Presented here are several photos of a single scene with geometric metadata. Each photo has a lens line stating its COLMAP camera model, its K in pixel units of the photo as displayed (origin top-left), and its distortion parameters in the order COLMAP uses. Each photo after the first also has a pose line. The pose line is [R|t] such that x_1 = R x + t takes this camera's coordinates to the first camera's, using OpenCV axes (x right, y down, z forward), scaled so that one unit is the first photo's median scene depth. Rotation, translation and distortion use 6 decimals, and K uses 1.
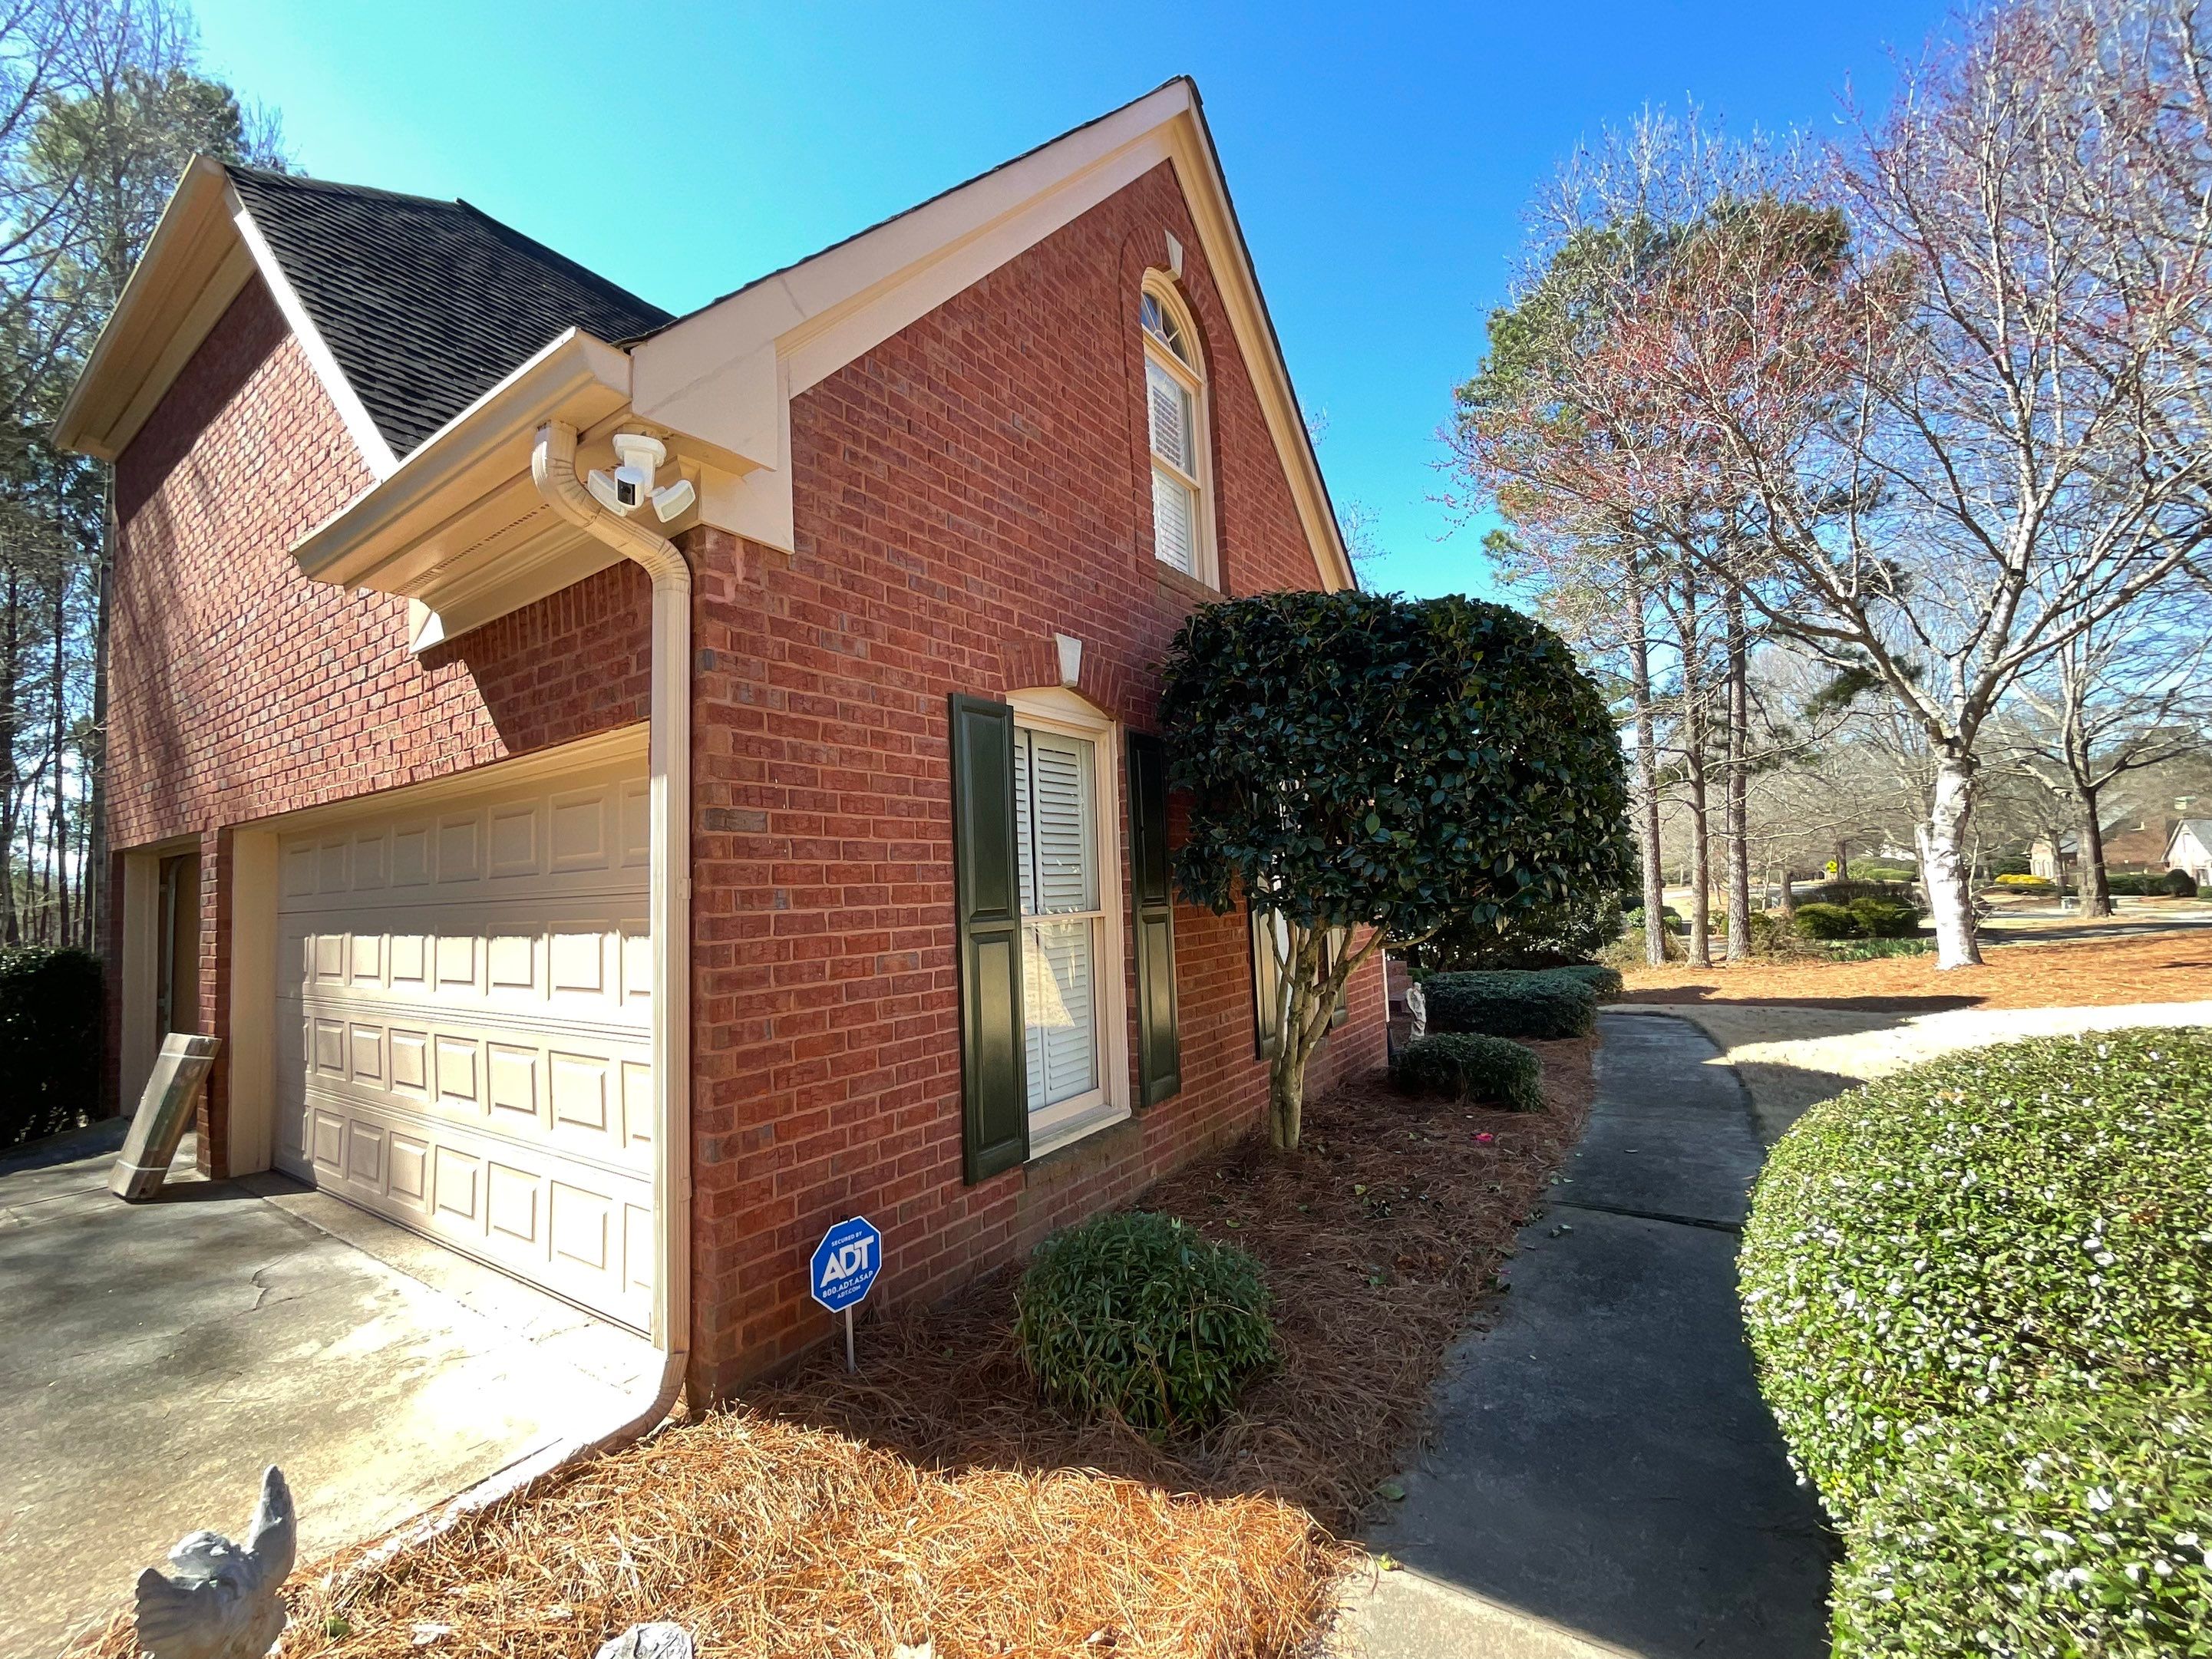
lens RADIAL K [[894.1, 0, 1103.7], [0, 894.1, 830.3], [0, 0, 1]] dist [0.002122, -0.000768]
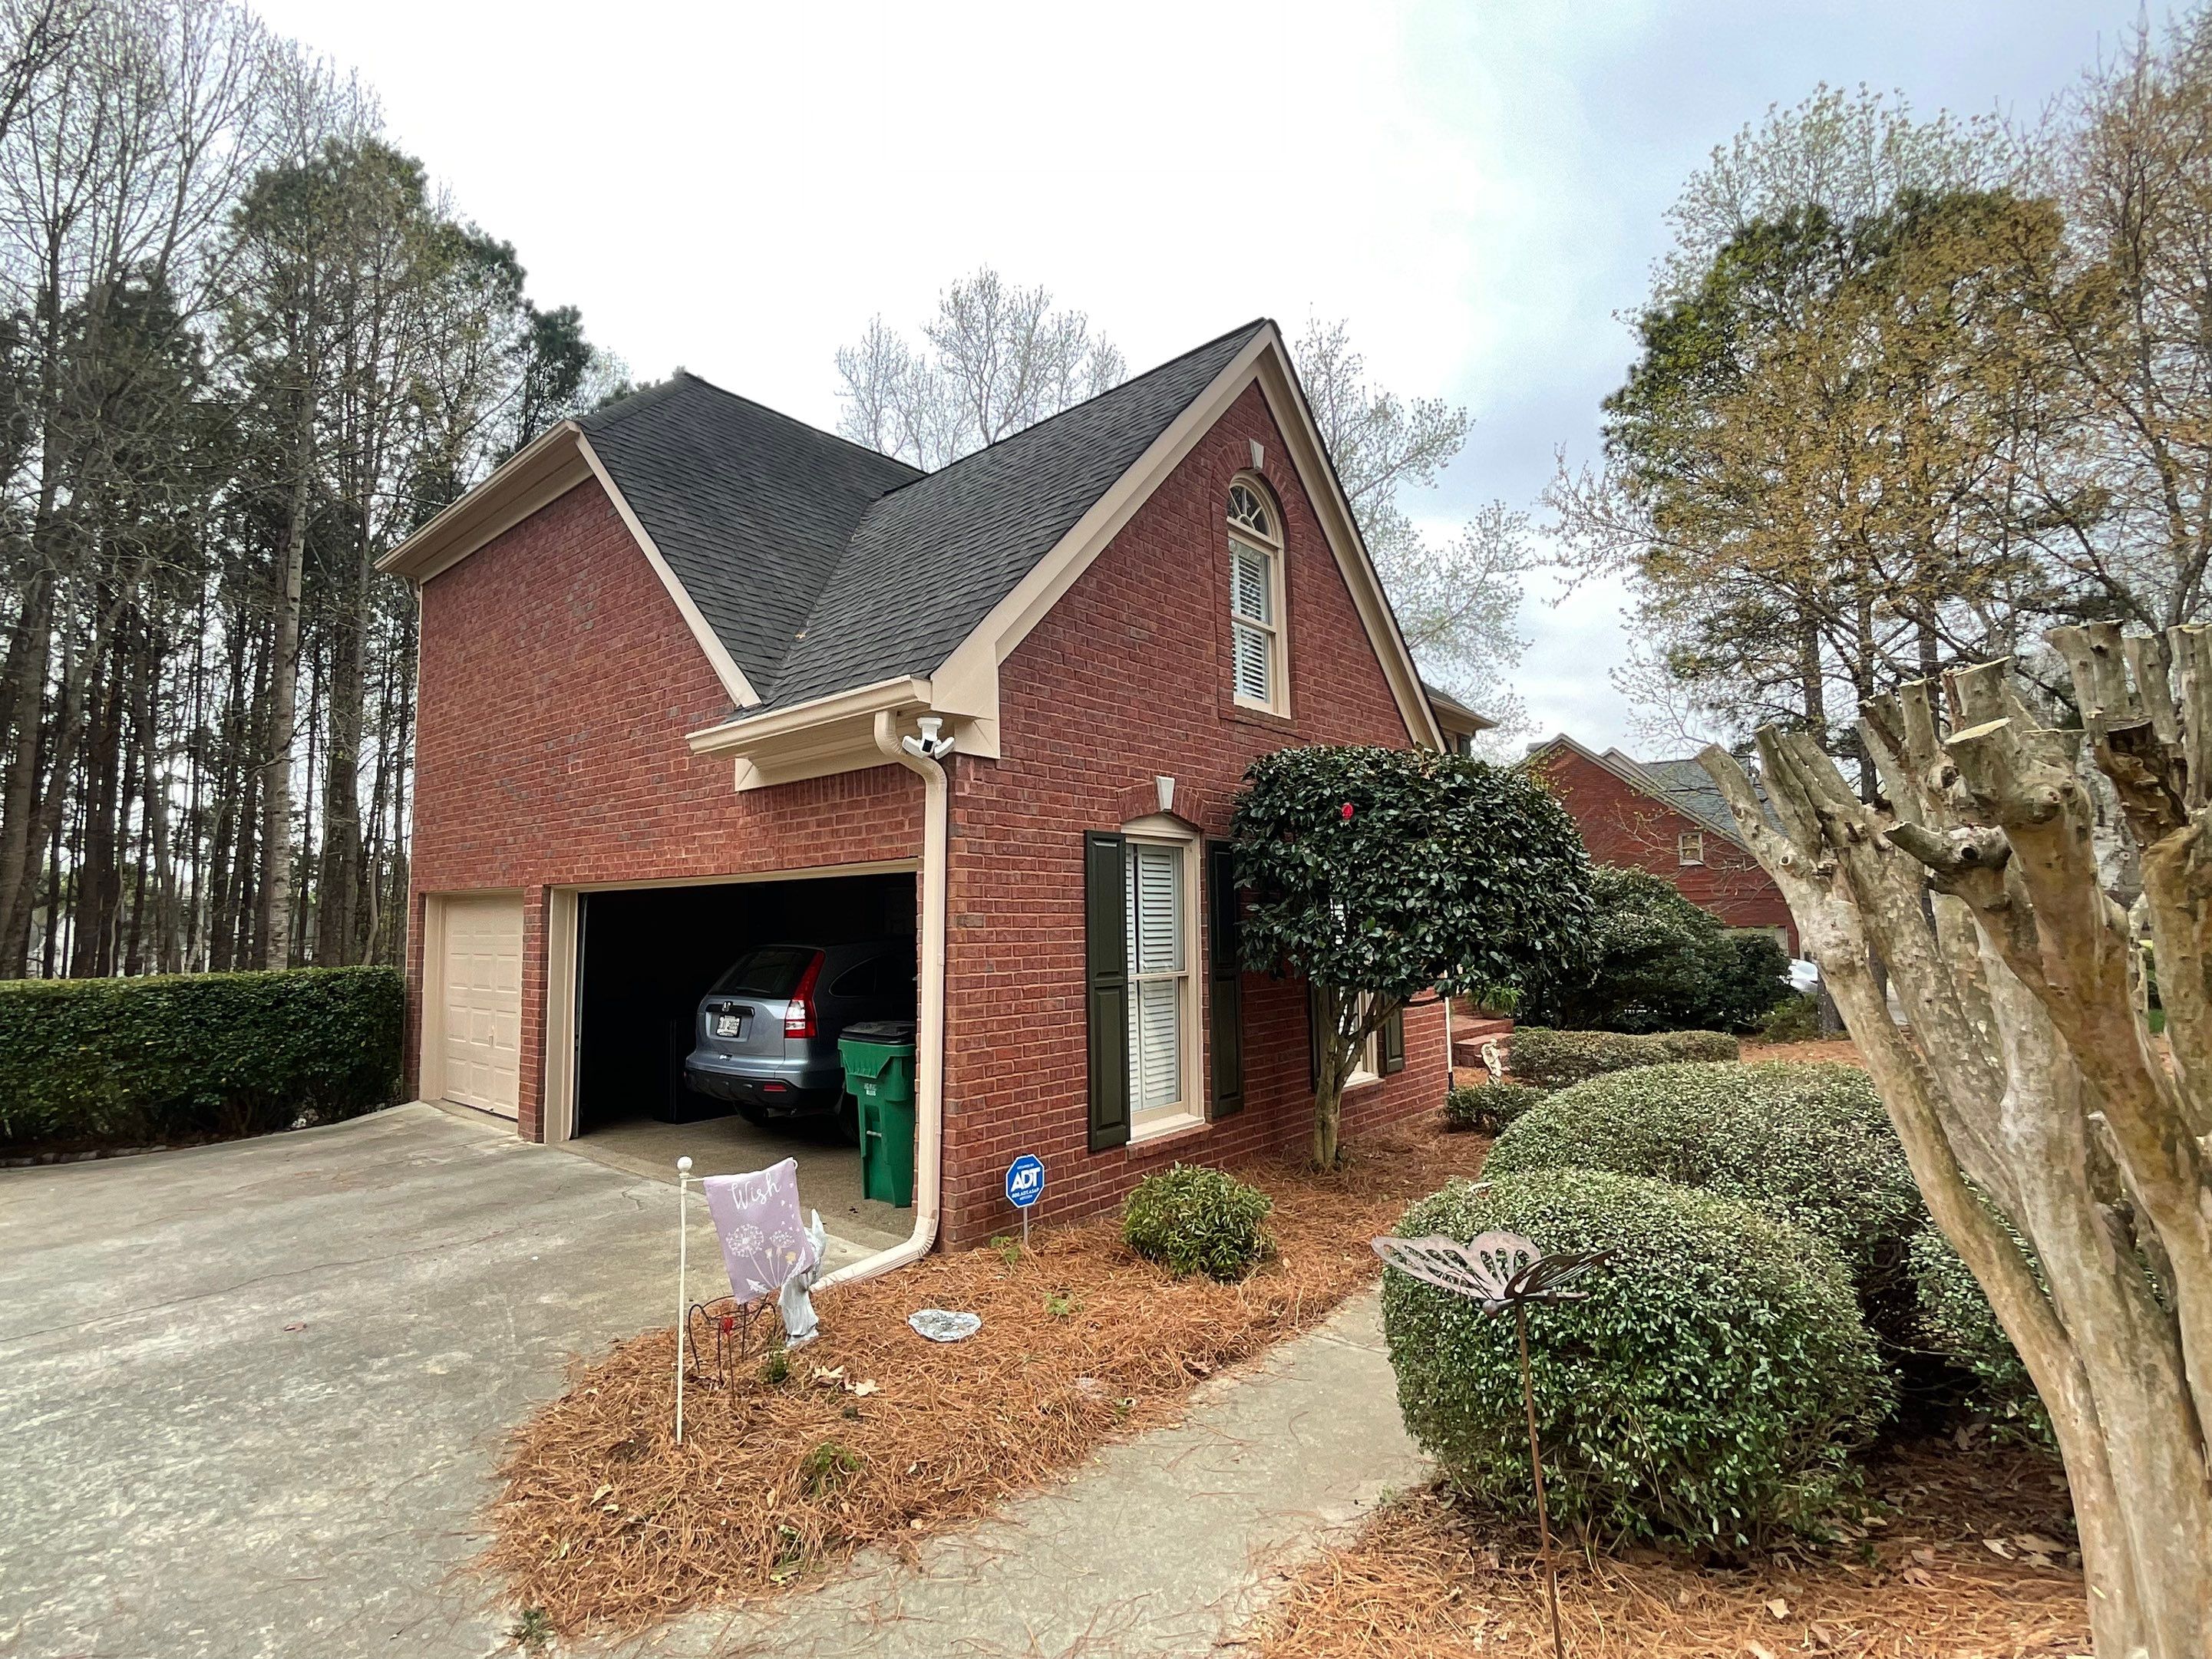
lens RADIAL K [[1055.7, 0, 1103.2], [0, 1055.7, 825.2], [0, 0, 1]] dist [0.018154, 0.000035]
pose [[0.993750, 0.017552, -0.110243, 0.062662], [-0.020102, 0.999555, -0.022061, -0.133165], [0.109807, 0.024139, 0.993660, -0.863855]]
